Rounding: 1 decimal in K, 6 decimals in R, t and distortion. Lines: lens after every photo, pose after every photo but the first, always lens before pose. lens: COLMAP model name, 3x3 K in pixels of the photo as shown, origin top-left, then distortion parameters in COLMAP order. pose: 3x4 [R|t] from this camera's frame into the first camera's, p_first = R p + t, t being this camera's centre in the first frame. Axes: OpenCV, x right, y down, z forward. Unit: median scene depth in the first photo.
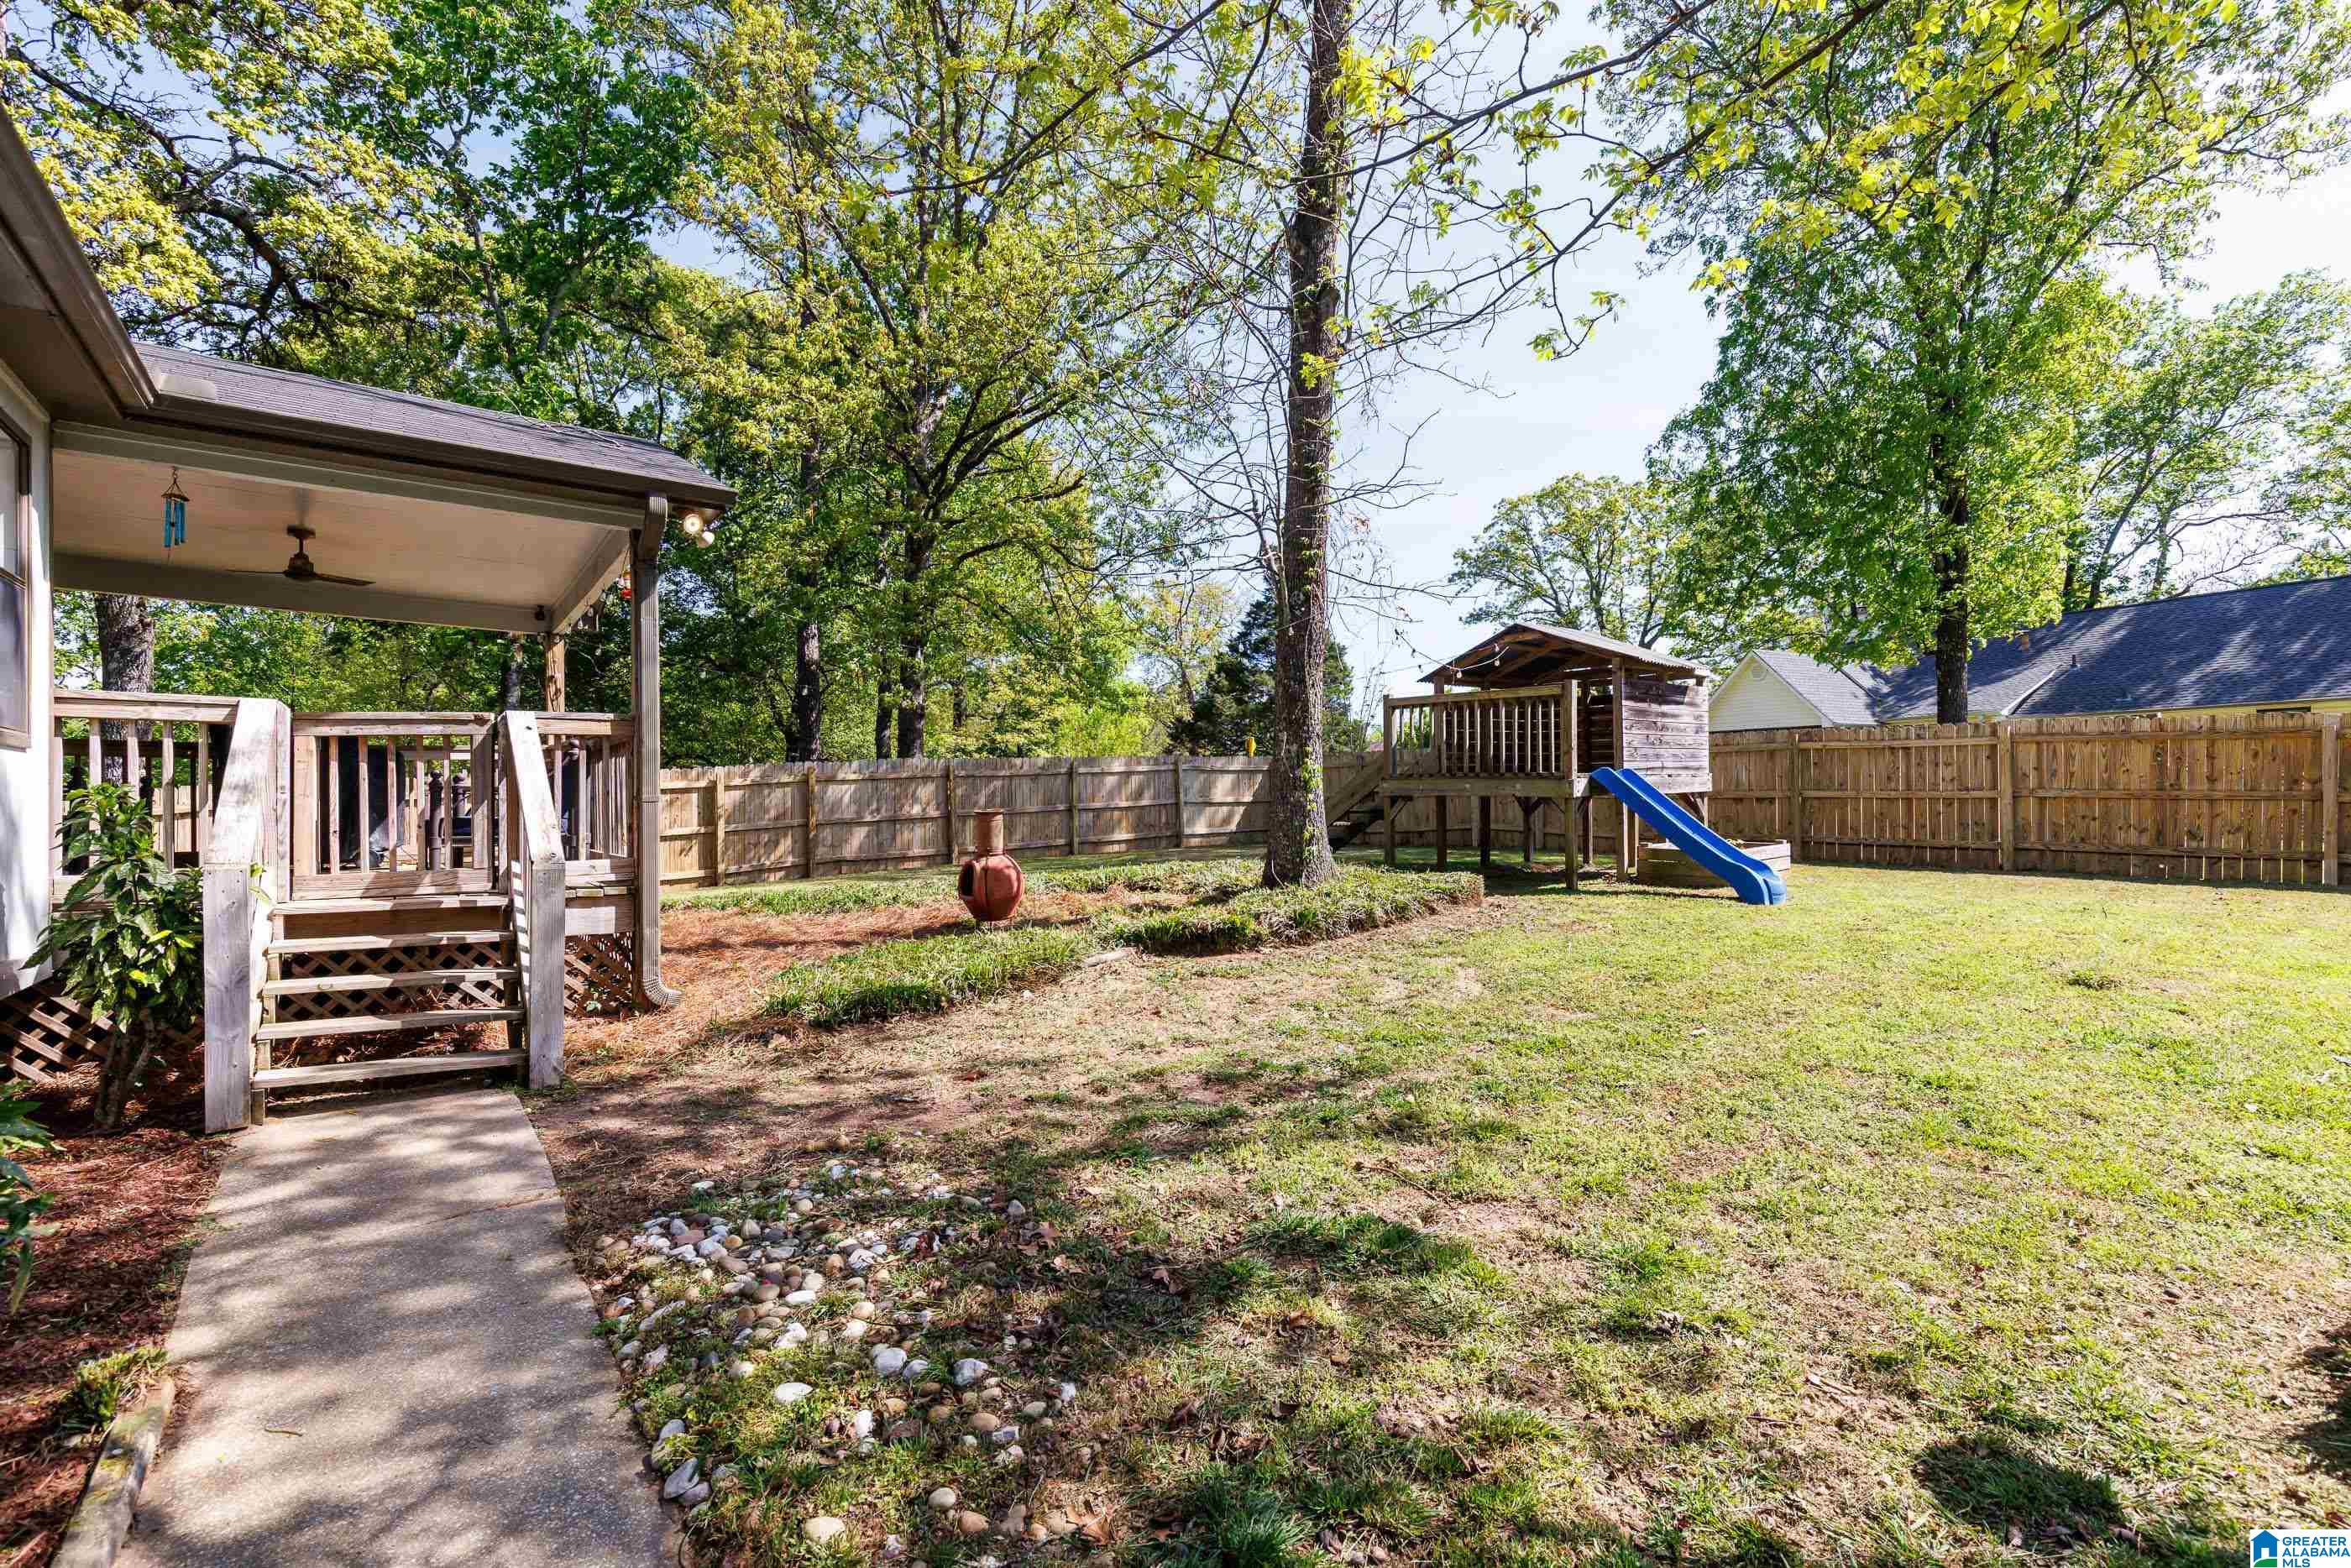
lens RADIAL K [[1046.8, 0, 1175.5], [0, 1046.8, 784.0], [0, 0, 1]] dist [0.004885, -0.000081]
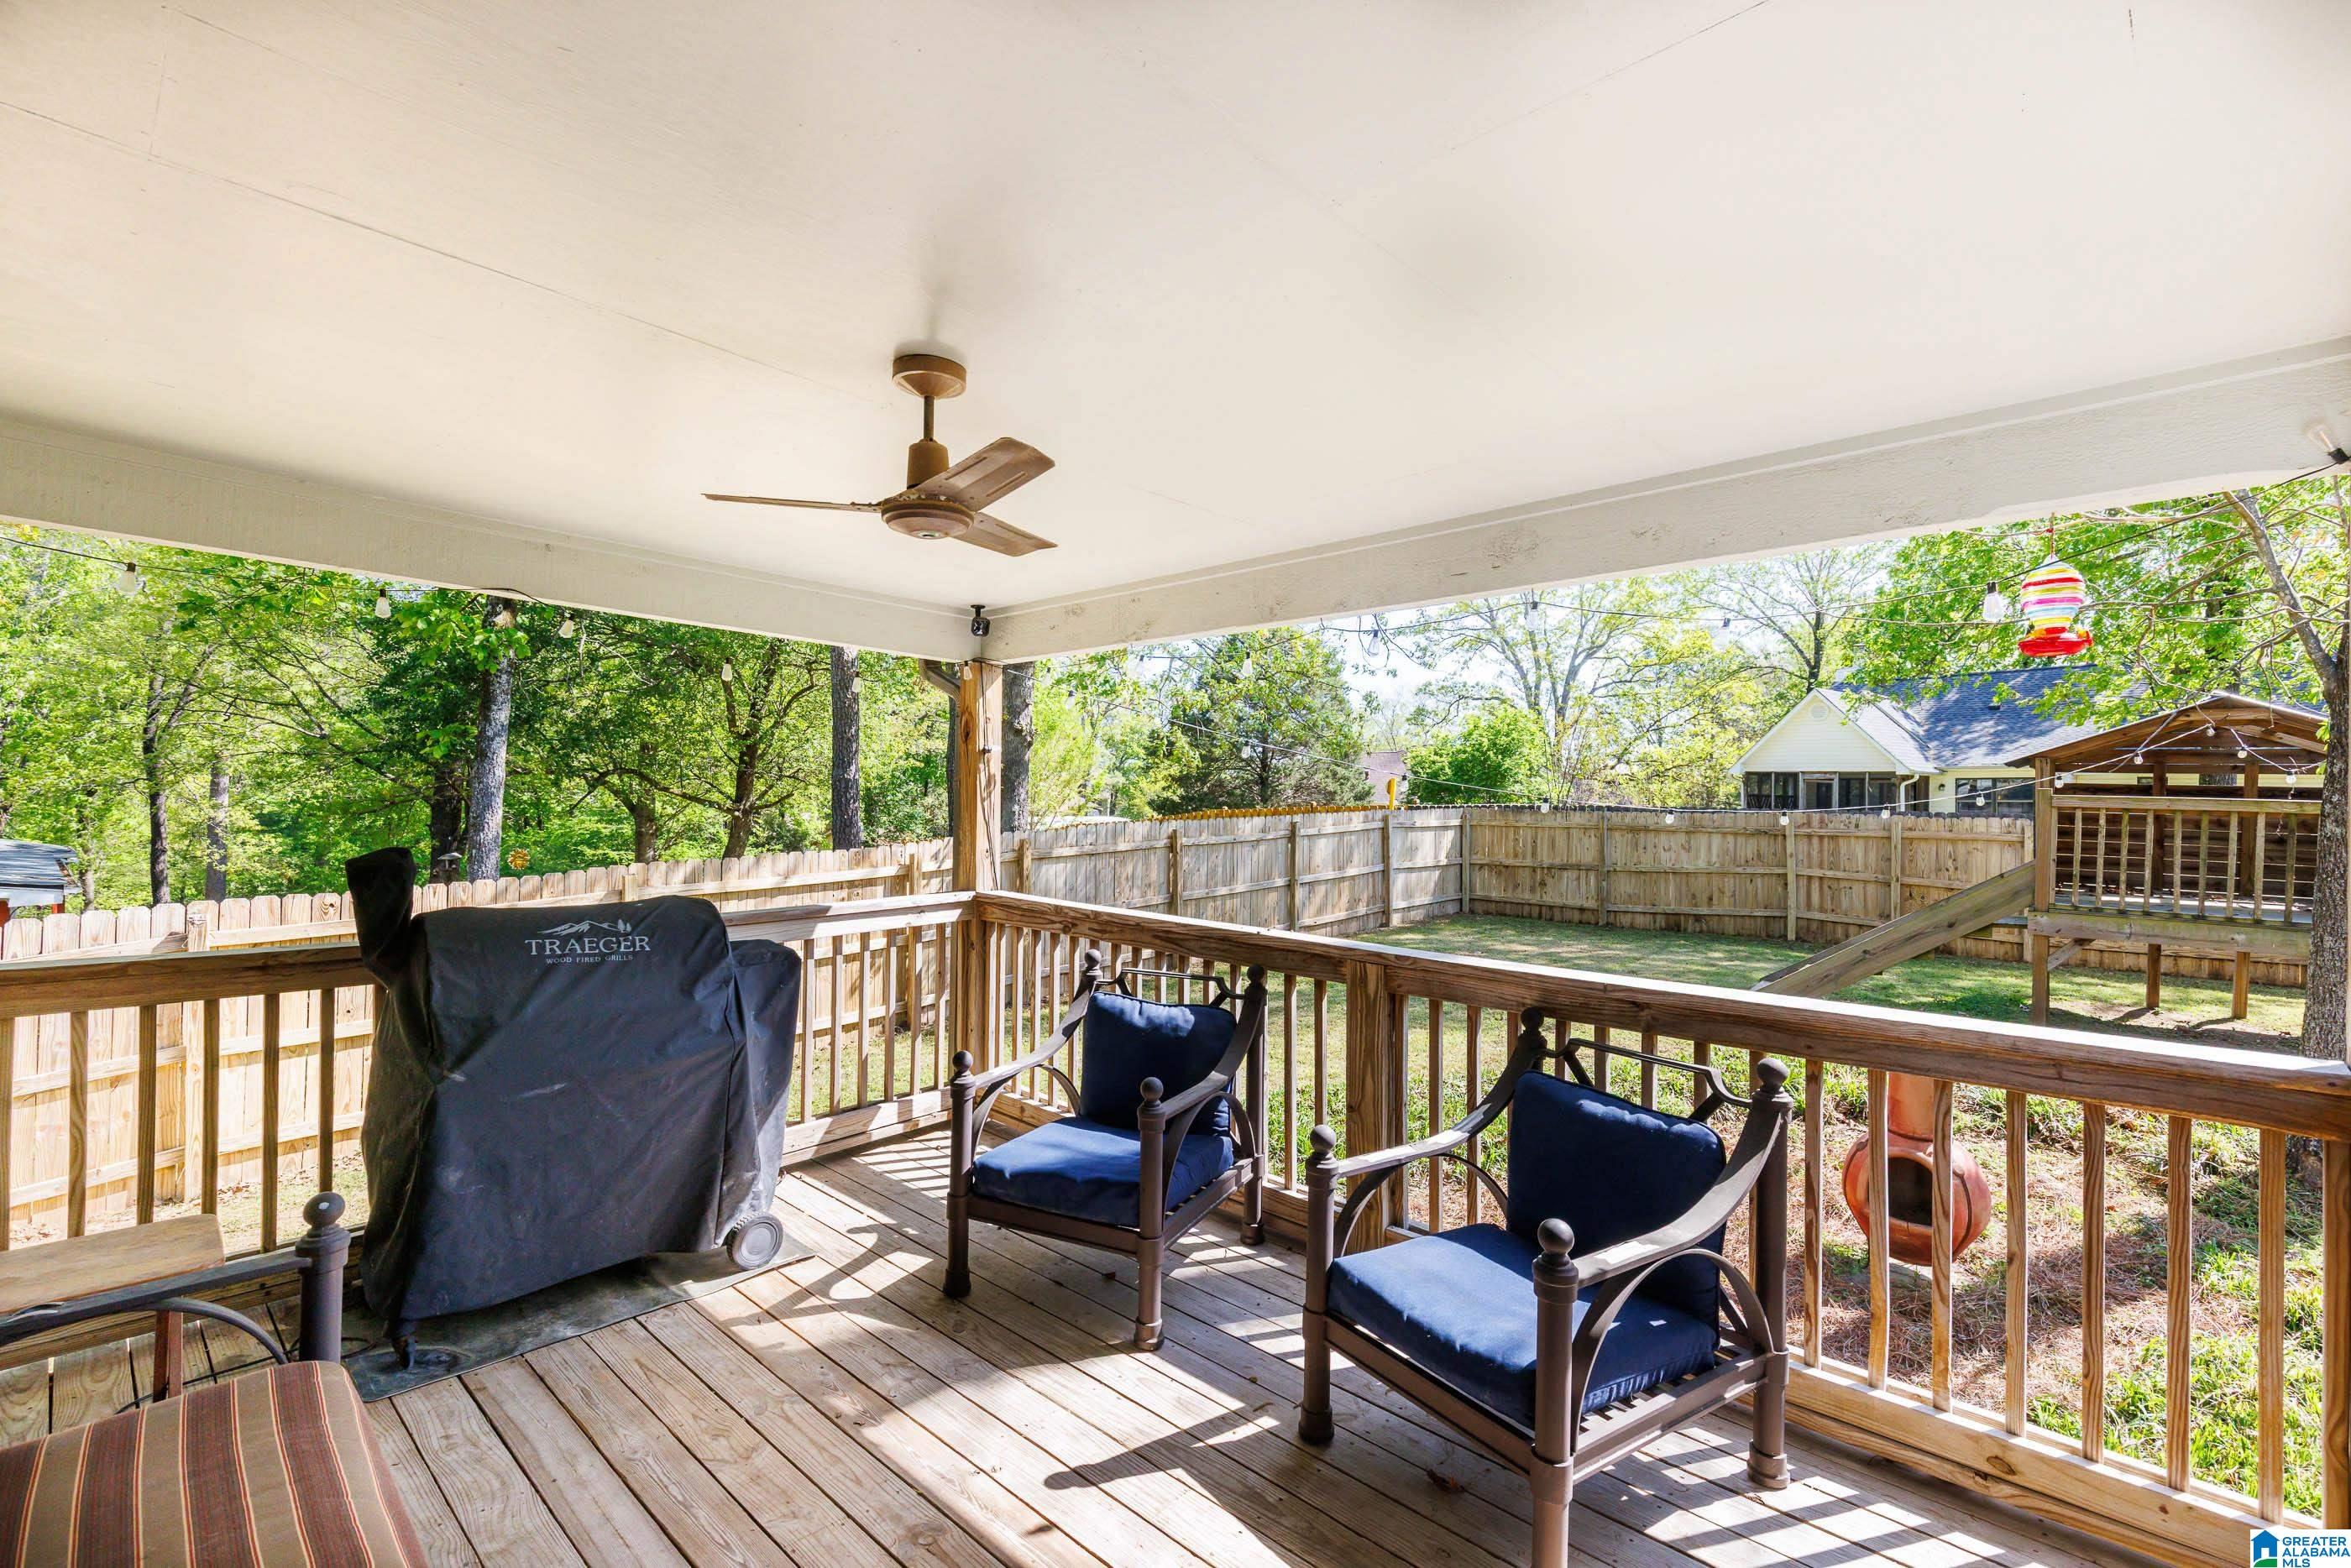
lens RADIAL K [[1046.8, 0, 1175.5], [0, 1046.8, 784.0], [0, 0, 1]] dist [0.004885, -0.000081]
pose [[0.984944, 0.016838, 0.172052, -0.569633], [-0.016806, 0.999857, -0.001640, -0.083657], [-0.172055, -0.001276, 0.985086, 0.480120]]
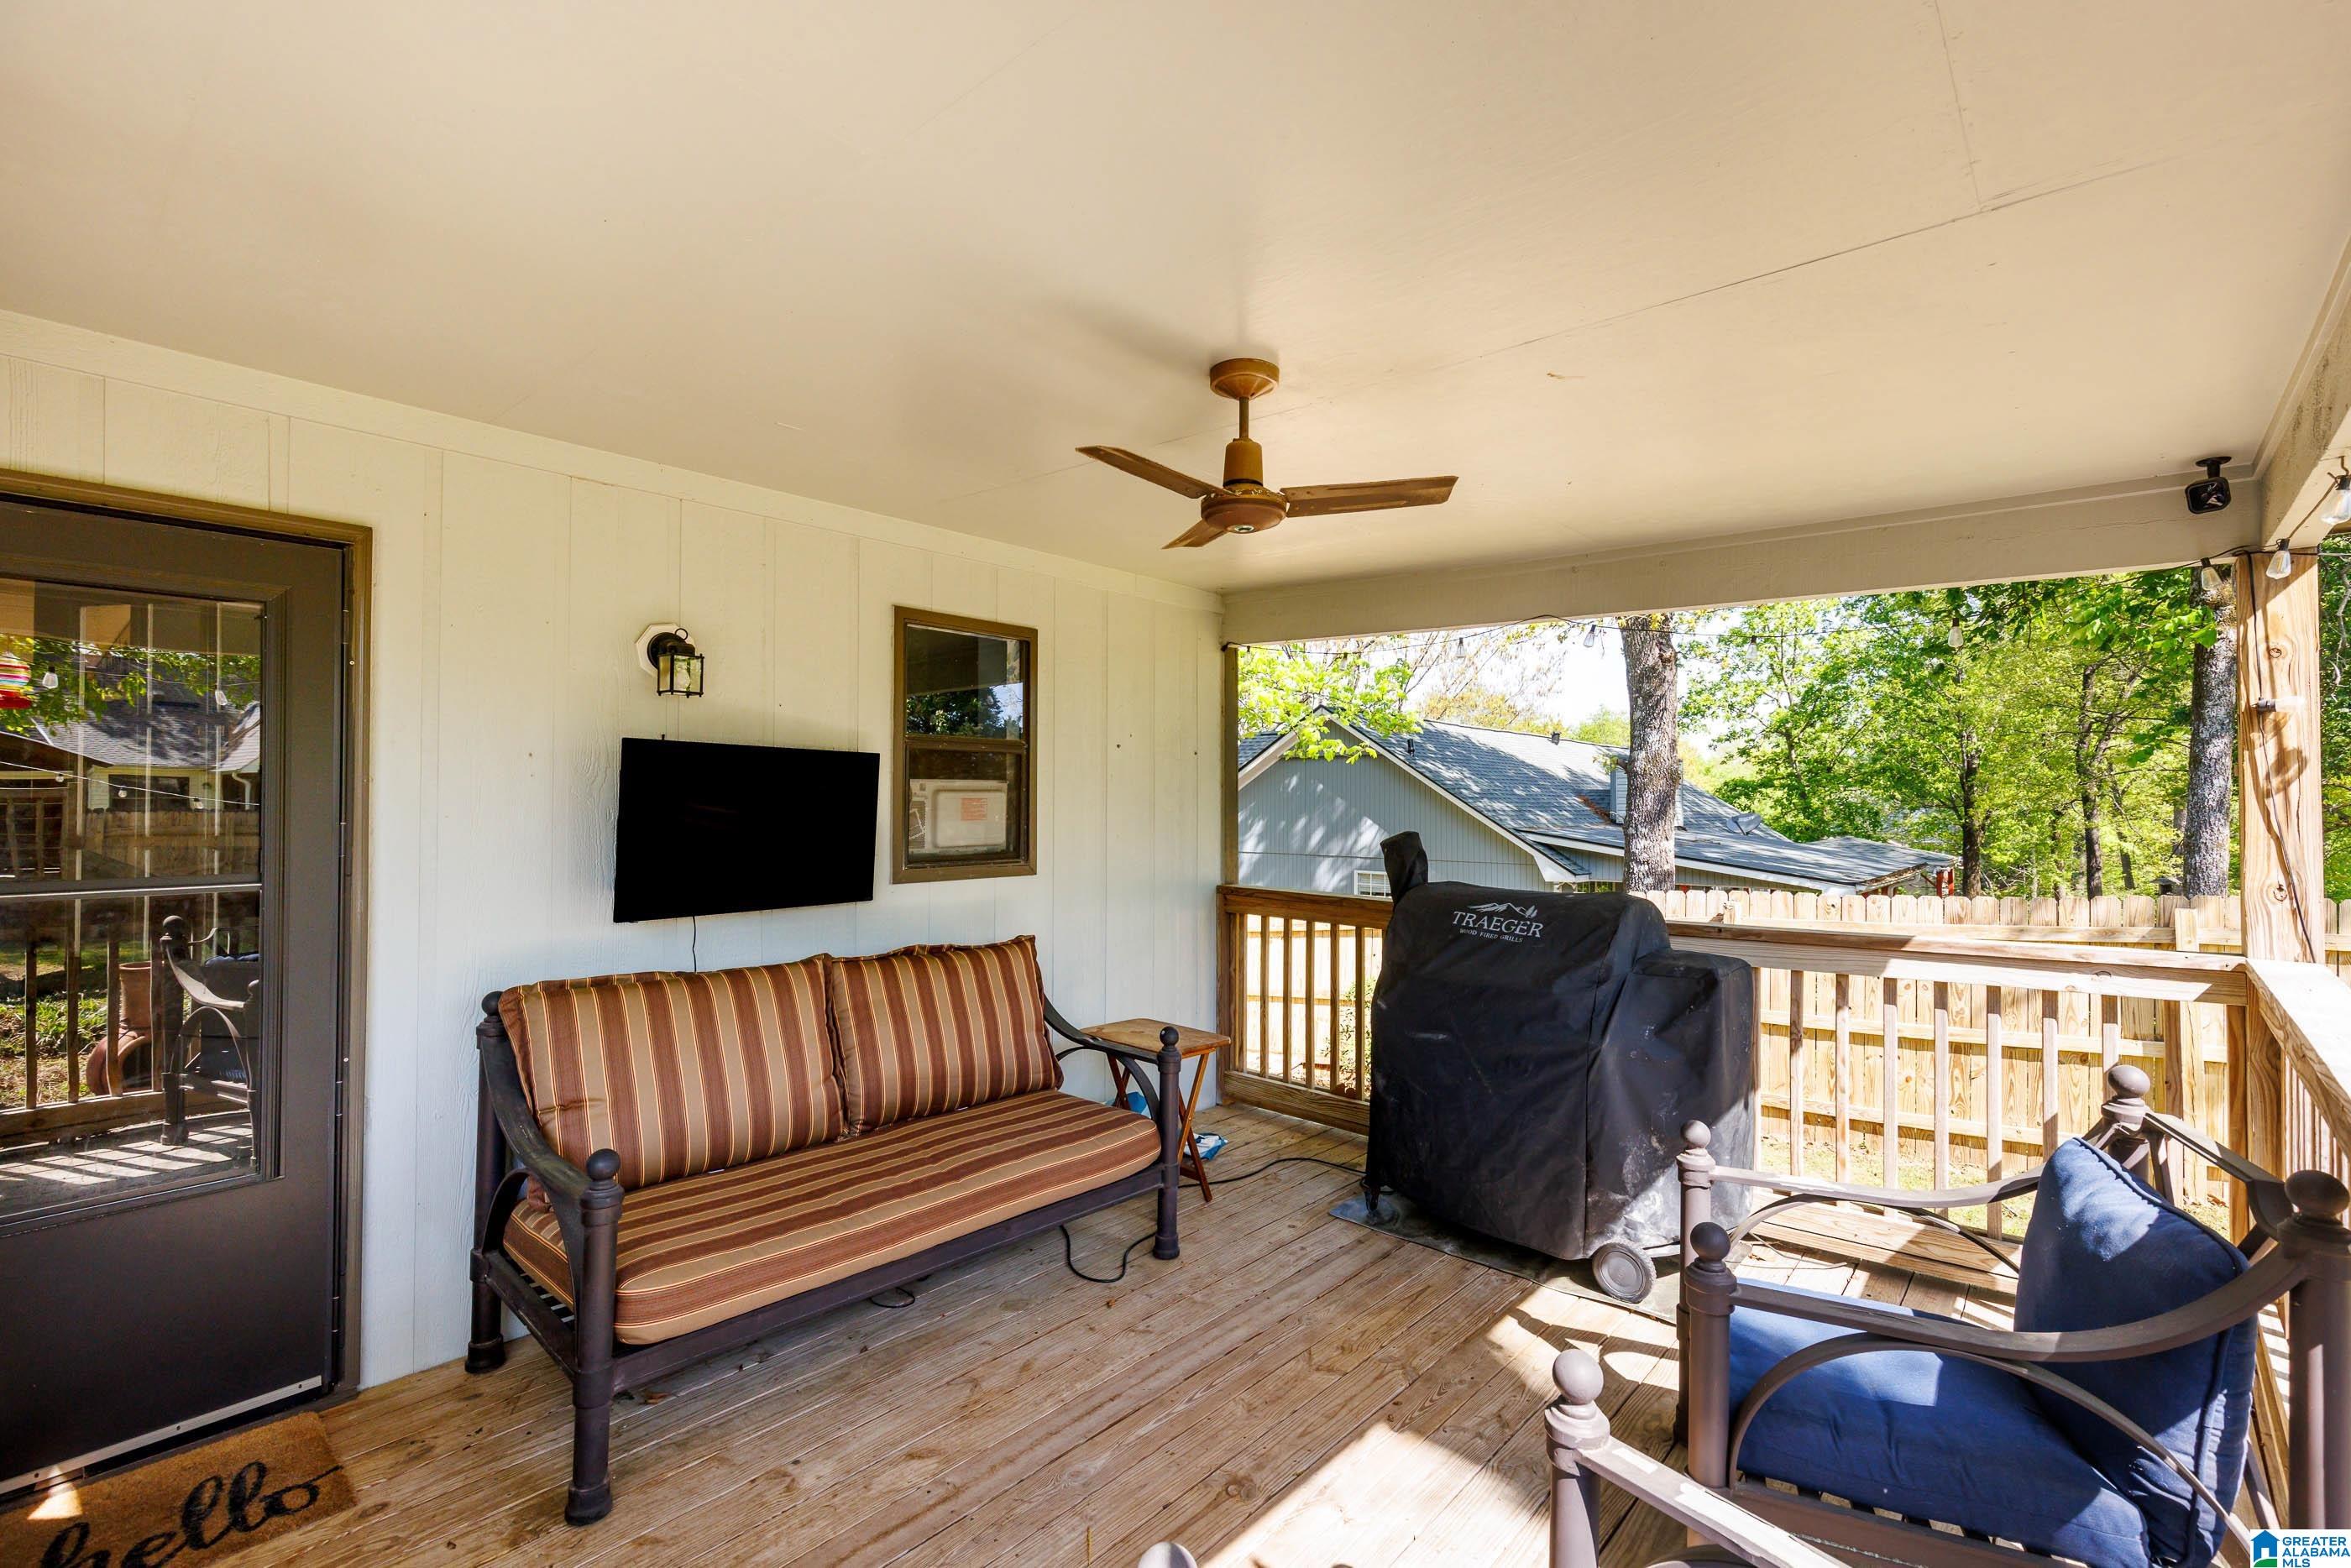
lens RADIAL K [[1046.8, 0, 1175.5], [0, 1046.8, 784.0], [0, 0, 1]] dist [0.004885, -0.000081]
pose [[0.196653, -0.001790, -0.980471, -0.366099], [0.006514, 0.999979, -0.000519, -0.080644], [0.980451, -0.006285, 0.196661, 0.641467]]
